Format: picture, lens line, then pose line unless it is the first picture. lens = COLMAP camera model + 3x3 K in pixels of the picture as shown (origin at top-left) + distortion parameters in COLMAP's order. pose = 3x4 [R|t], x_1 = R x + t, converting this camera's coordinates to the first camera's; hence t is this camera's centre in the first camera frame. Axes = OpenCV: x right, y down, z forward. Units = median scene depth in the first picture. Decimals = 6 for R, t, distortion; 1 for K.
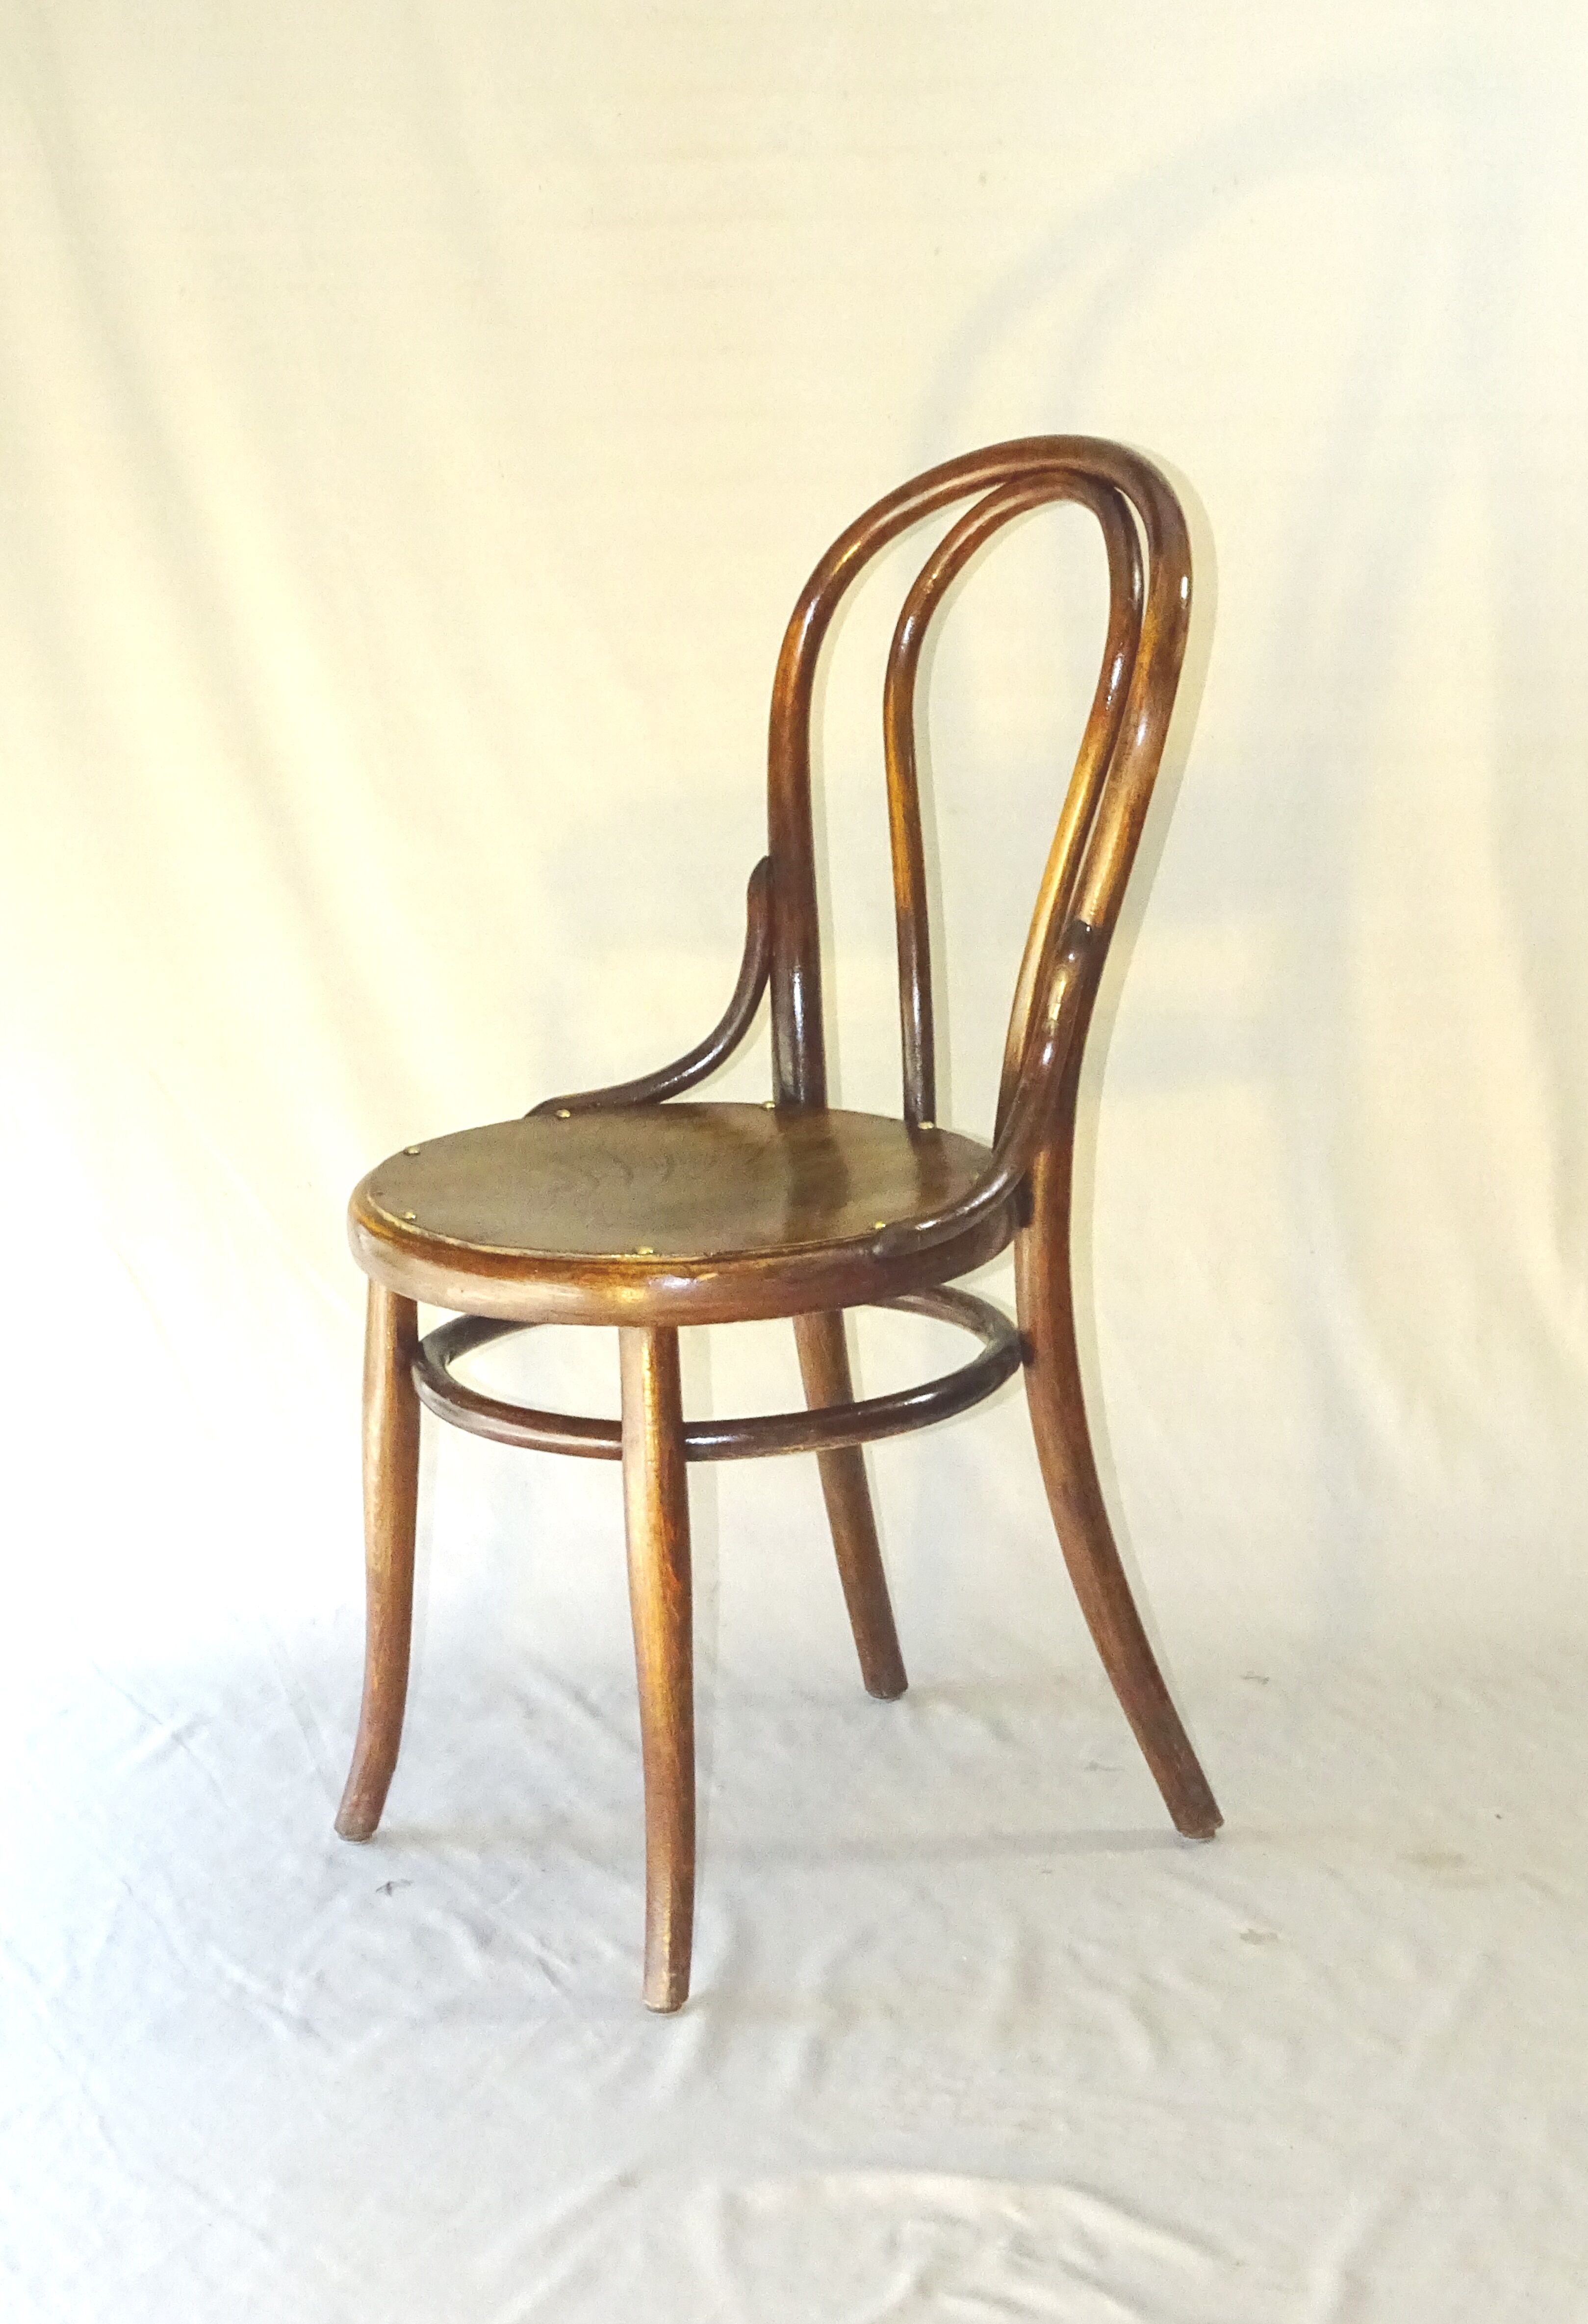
lens RADIAL K [[1040.6, 0, 802.3], [0, 1040.6, 1151.0], [0, 0, 1]] dist [0.001755, -0.000009]
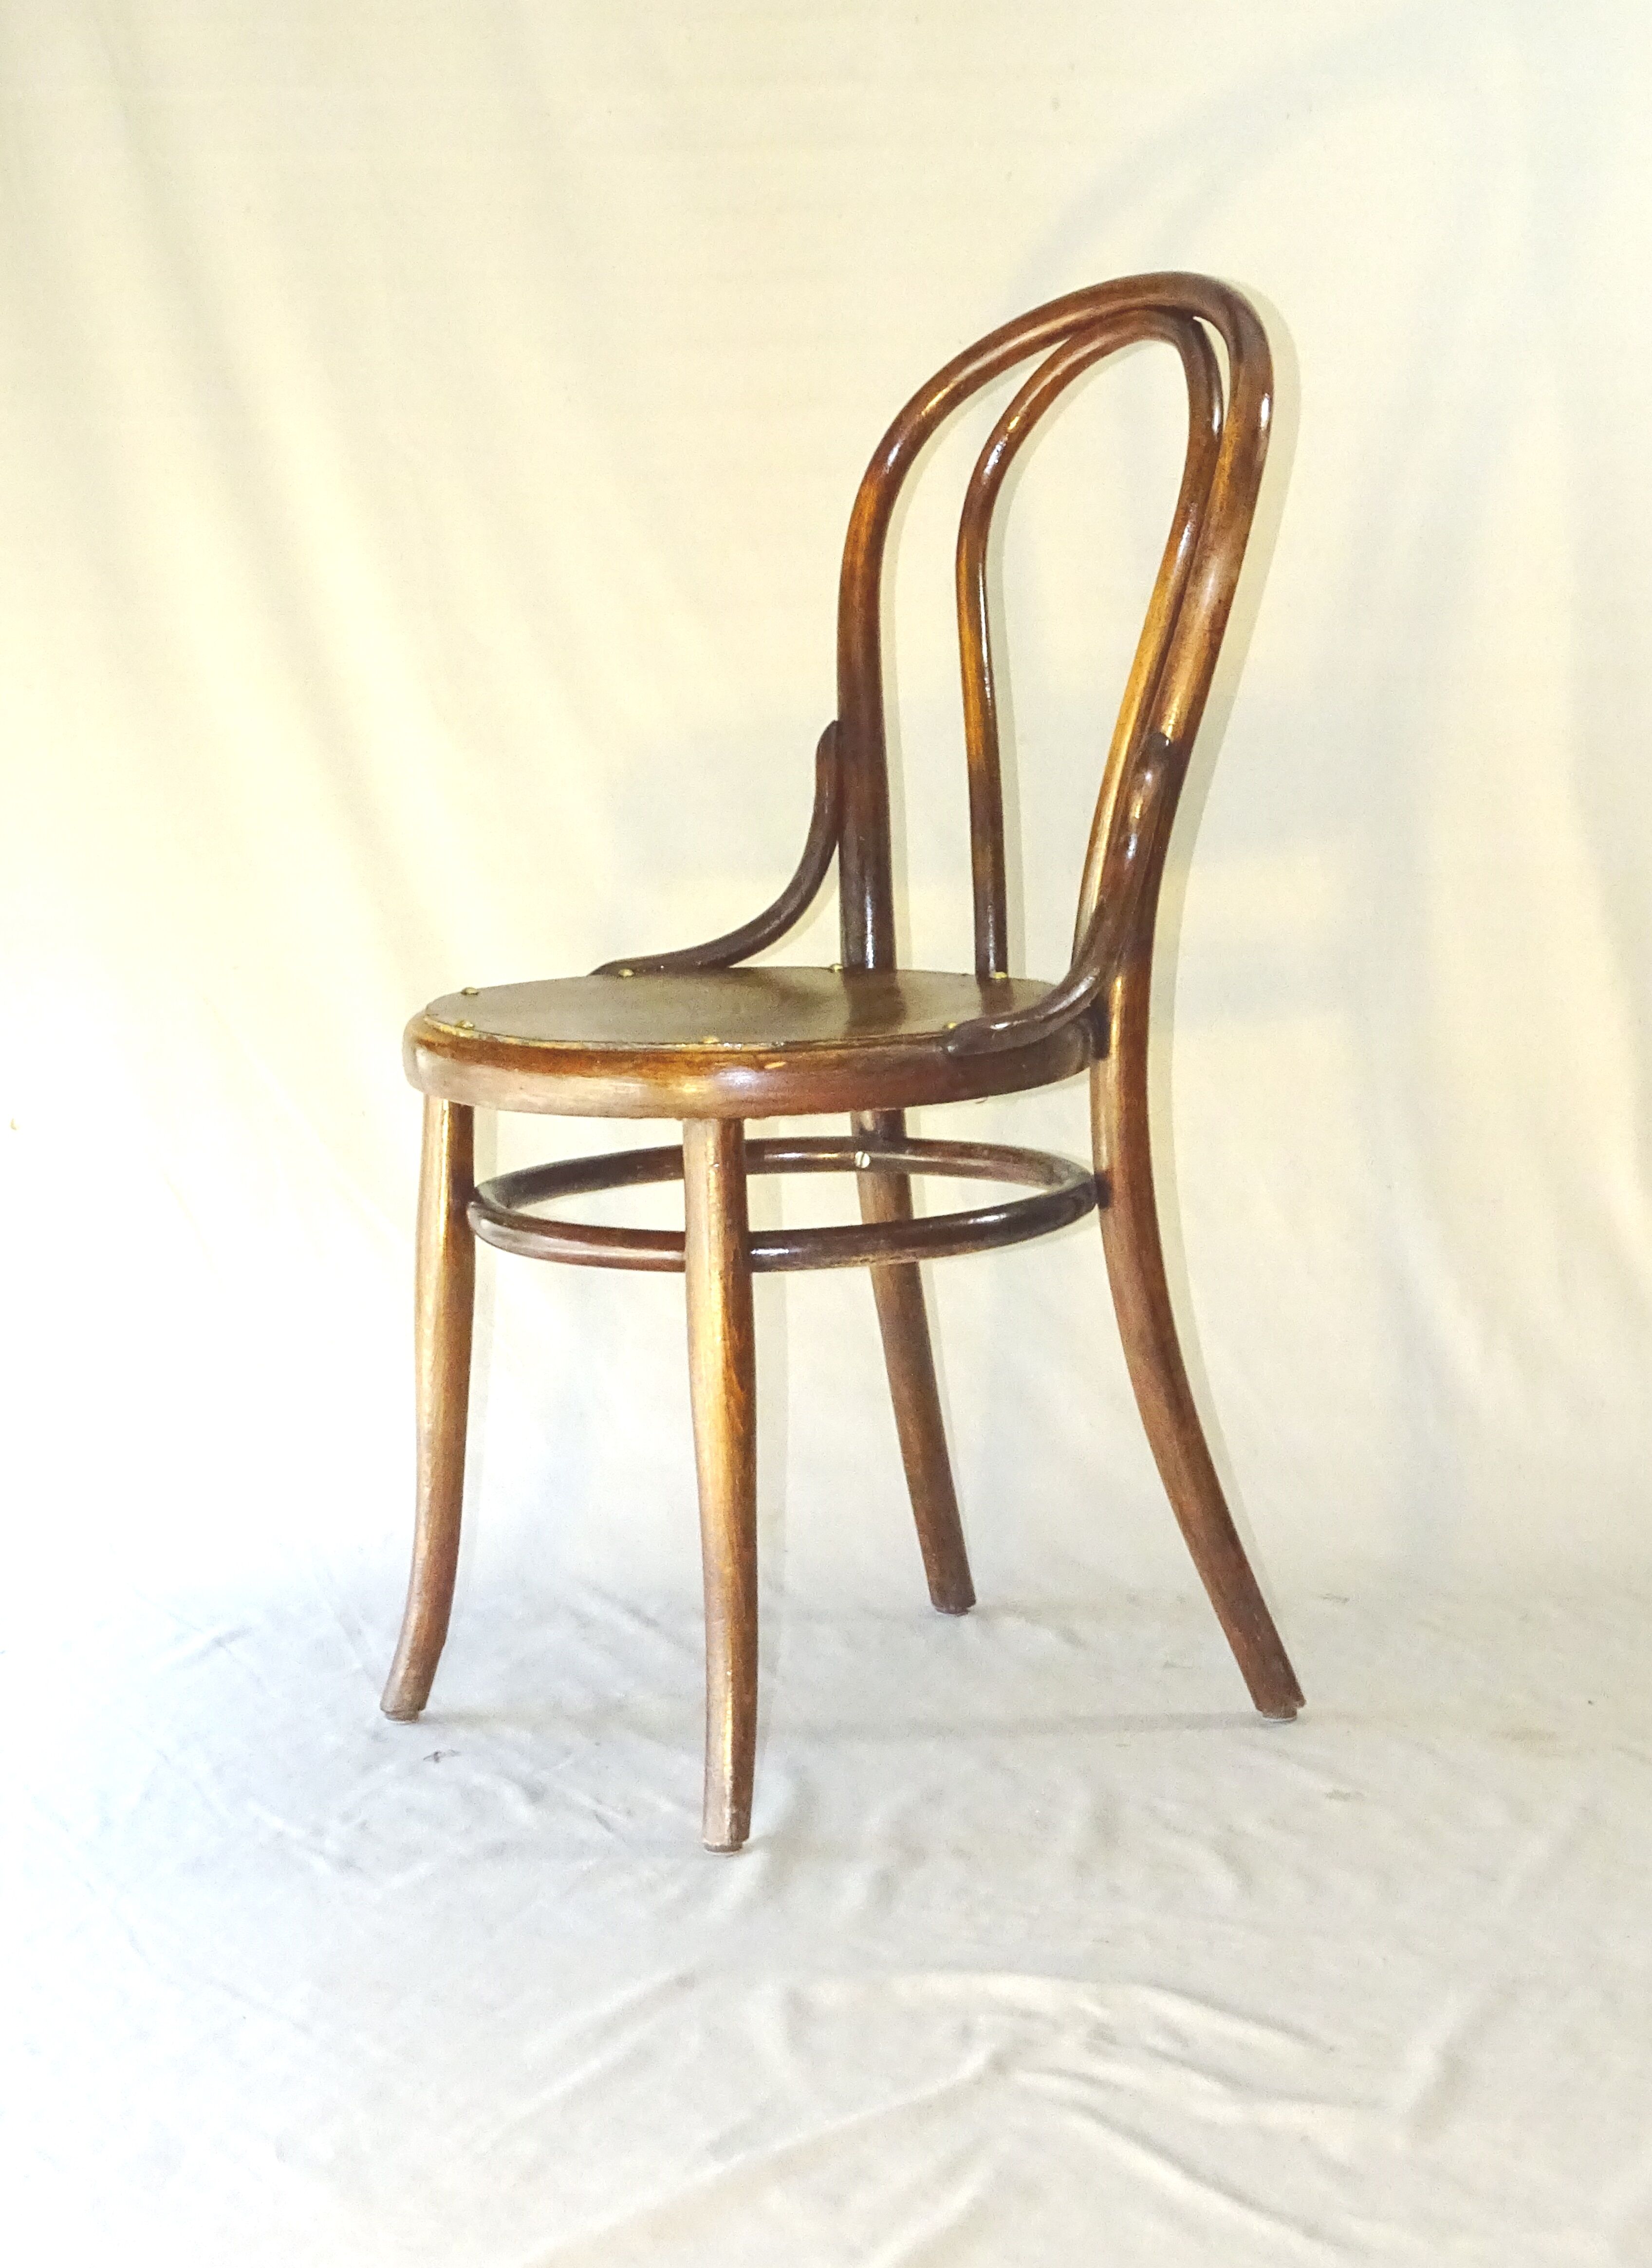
lens RADIAL K [[1057.9, 0, 867.2], [0, 1057.9, 1127.2], [0, 0, 1]] dist [0.003761, -0.001764]
pose [[0.999981, 0.005898, 0.001826, -0.005615], [-0.005863, 0.999804, -0.018888, 0.151724], [-0.001937, 0.018877, 0.999820, 0.014182]]
